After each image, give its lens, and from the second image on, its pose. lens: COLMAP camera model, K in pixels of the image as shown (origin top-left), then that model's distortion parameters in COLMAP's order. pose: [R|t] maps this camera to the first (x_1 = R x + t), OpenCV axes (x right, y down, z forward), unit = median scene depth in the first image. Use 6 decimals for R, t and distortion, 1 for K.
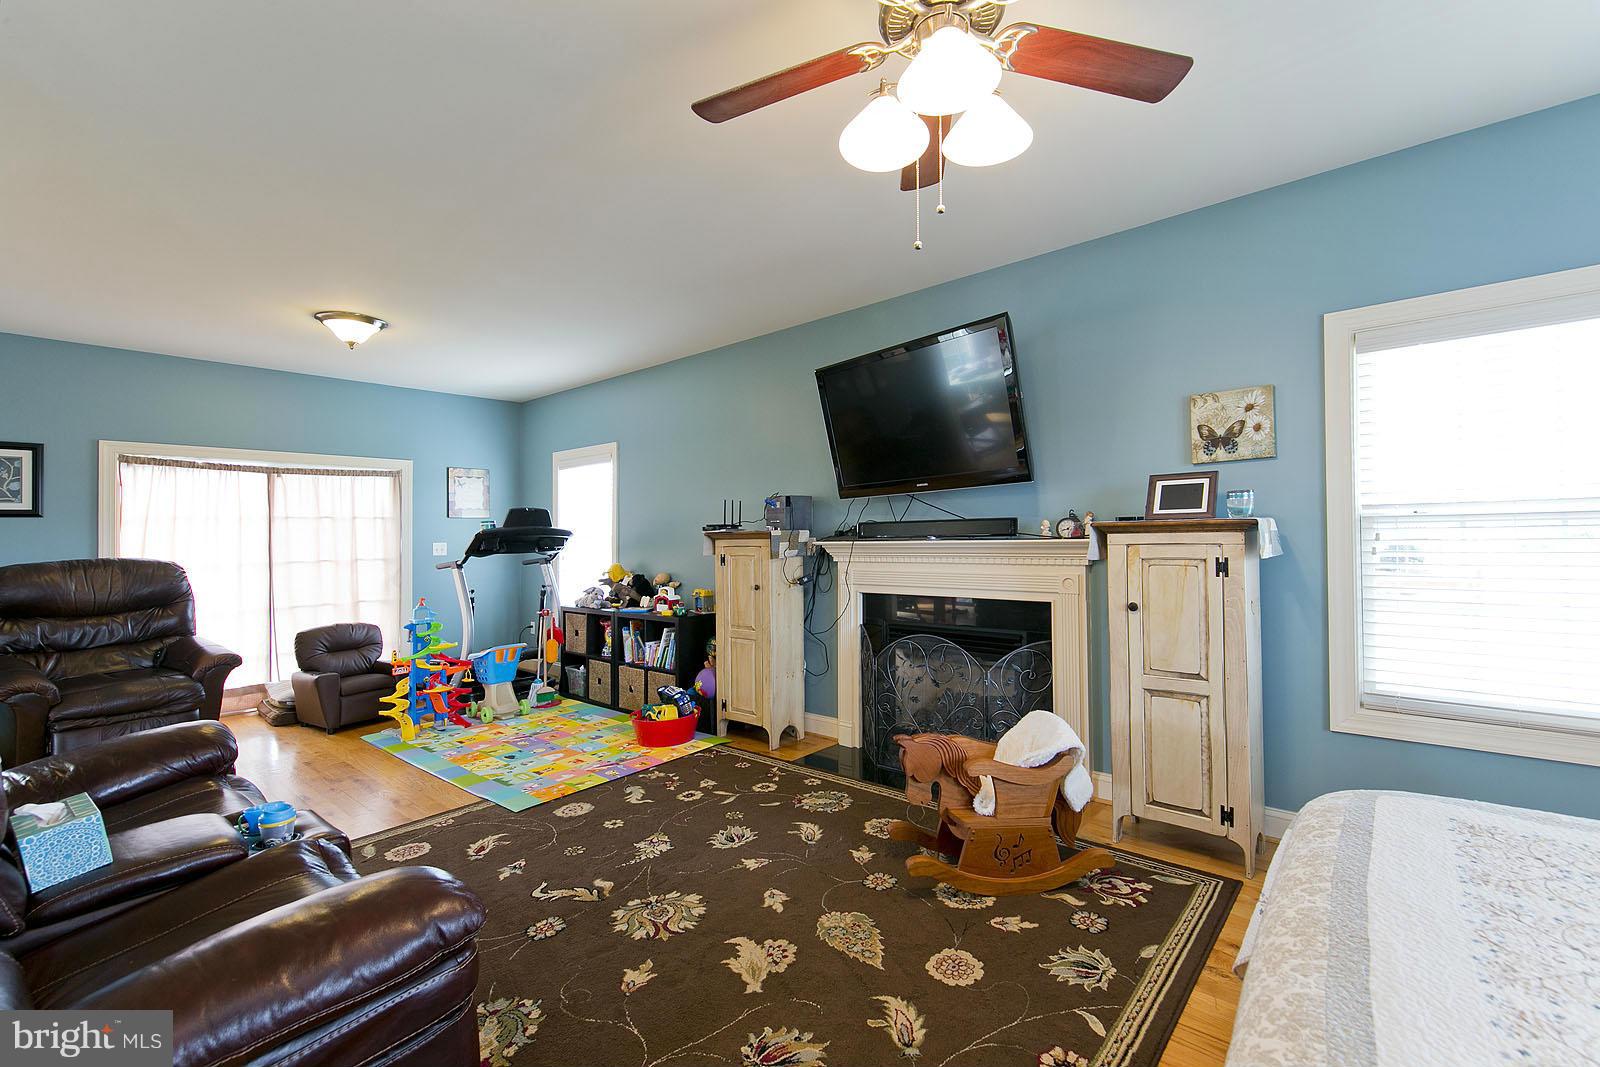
lens RADIAL K [[703.8, 0, 802.7], [0, 703.8, 530.9], [0, 0, 1]] dist [0.007466, -0.000428]
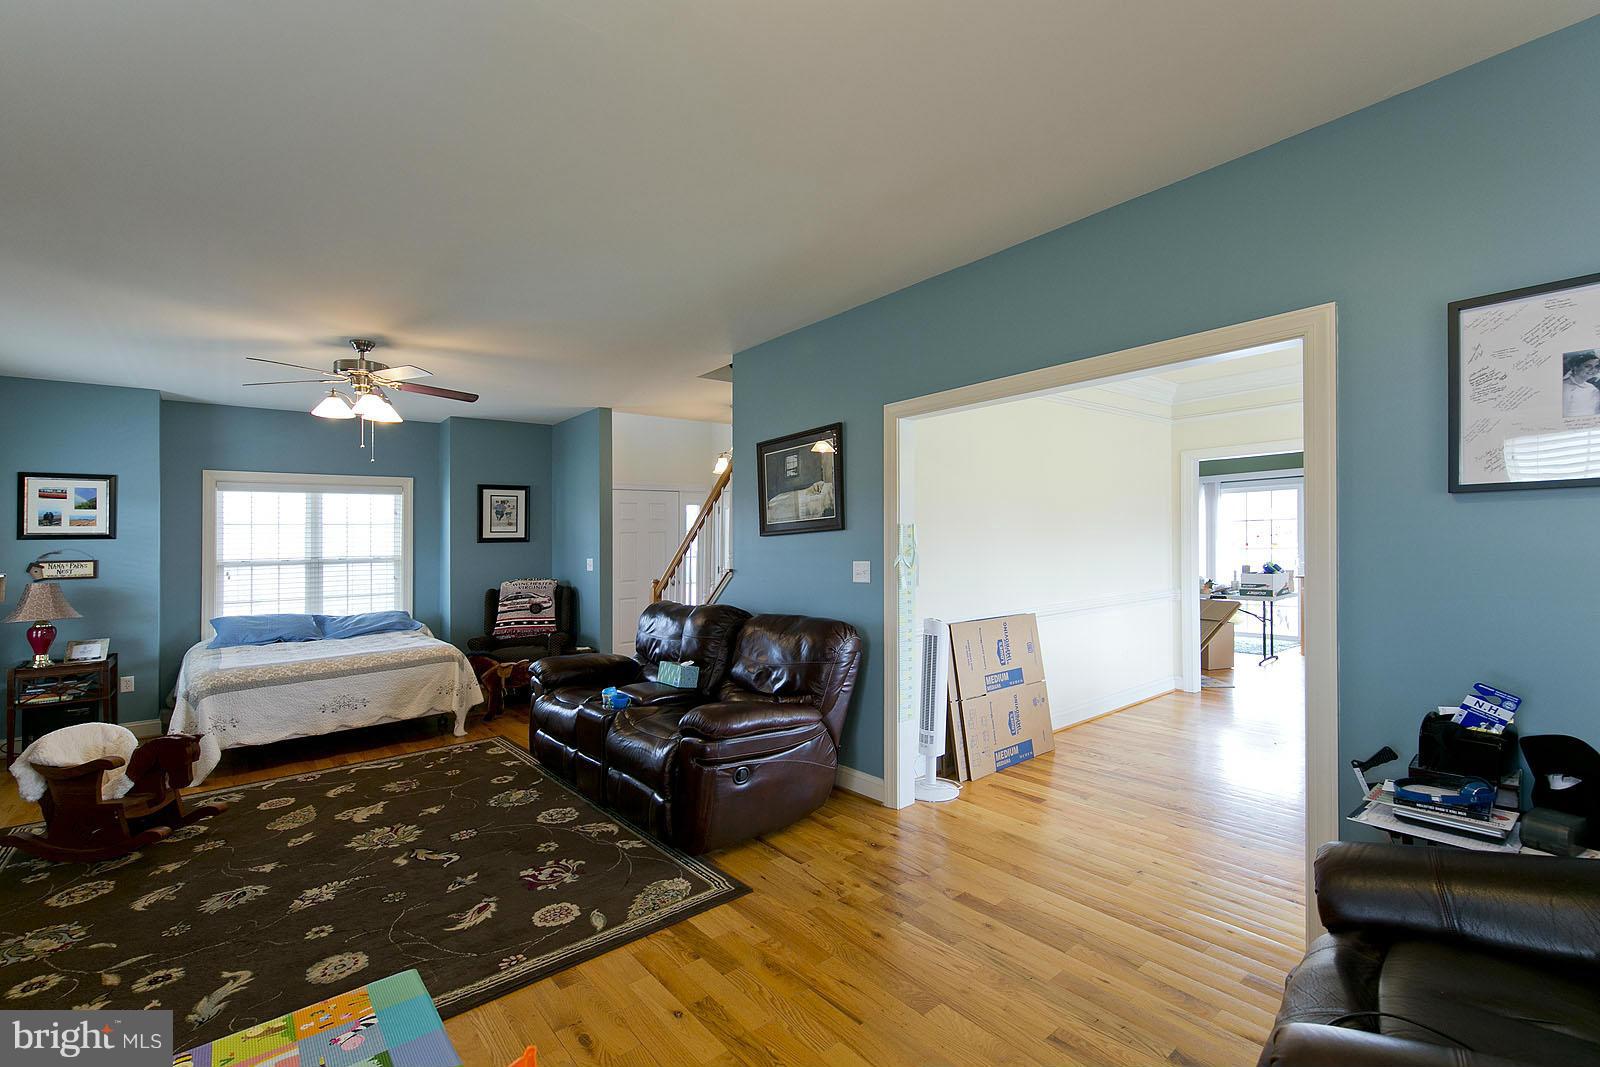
lens RADIAL K [[681.2, 0, 807.3], [0, 681.2, 536.7], [0, 0, 1]] dist [0.015012, -0.006419]
pose [[-0.990323, 0.041258, 0.132504, -0.832187], [0.039610, 0.999102, -0.015052, -0.004874], [-0.133006, -0.009658, -0.991068, 1.504275]]
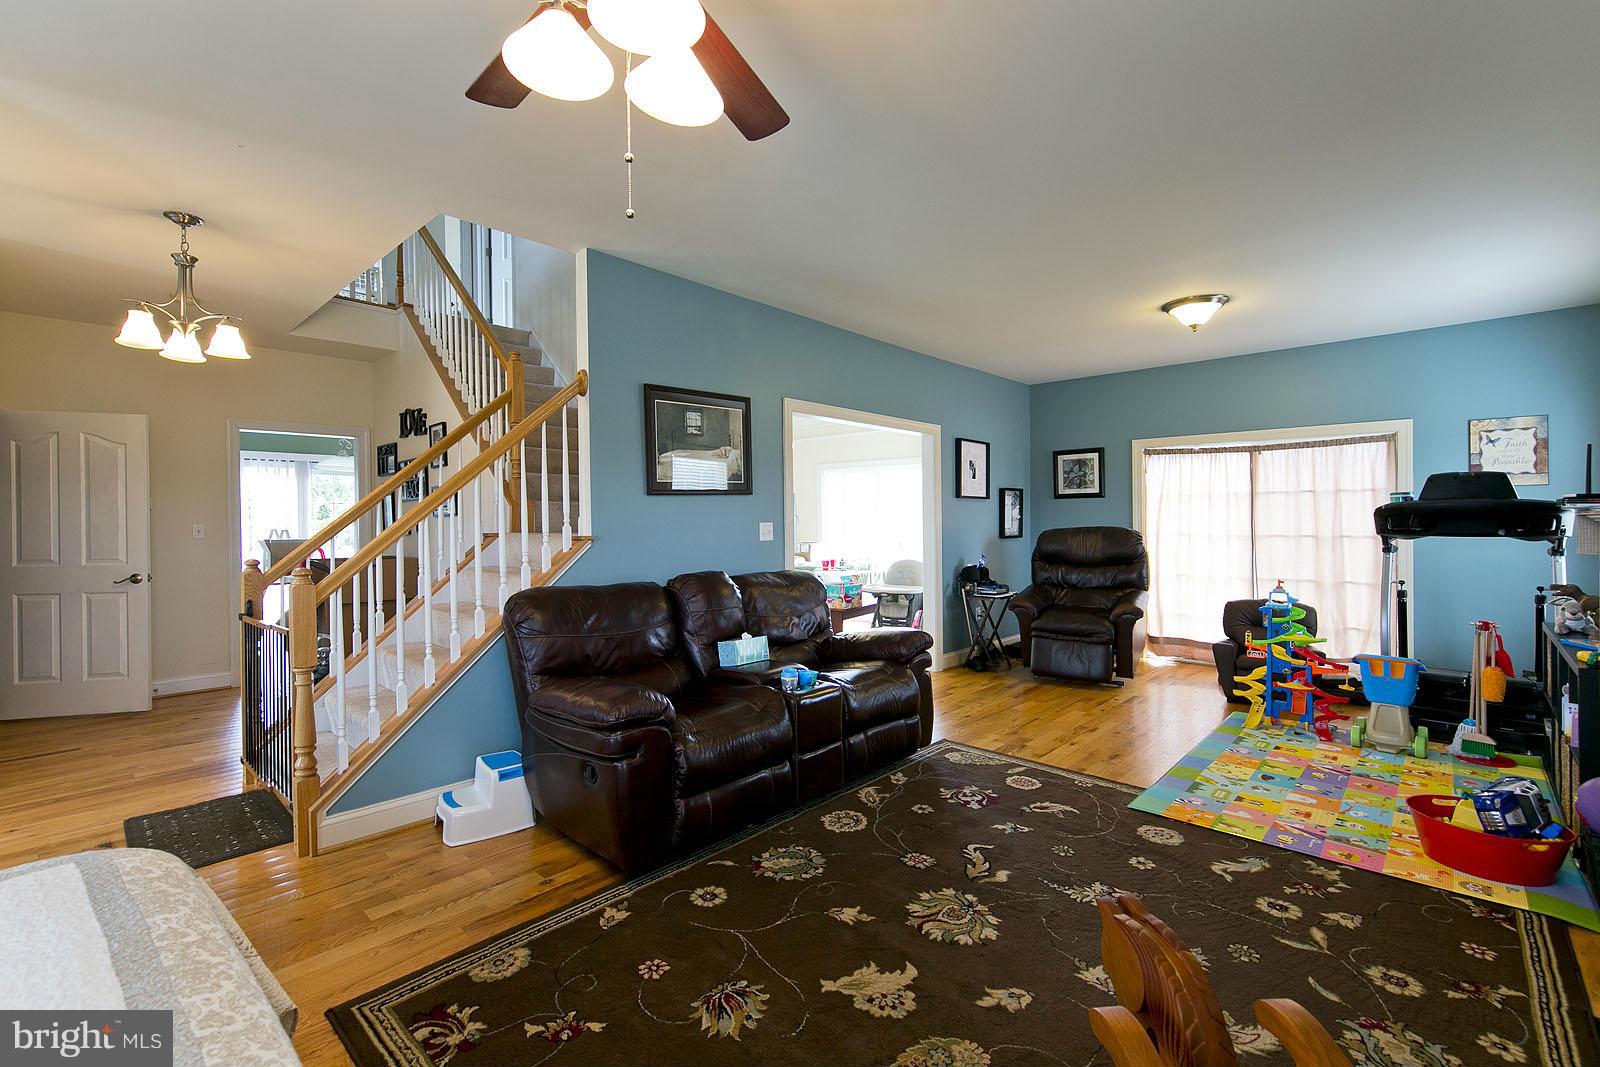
lens RADIAL K [[681.2, 0, 807.3], [0, 681.2, 536.7], [0, 0, 1]] dist [0.015012, -0.006419]
pose [[-0.030164, 0.043986, -0.998577, 0.469227], [0.008973, 0.999003, 0.043734, -0.007287], [0.999505, -0.007641, -0.030529, 0.555757]]
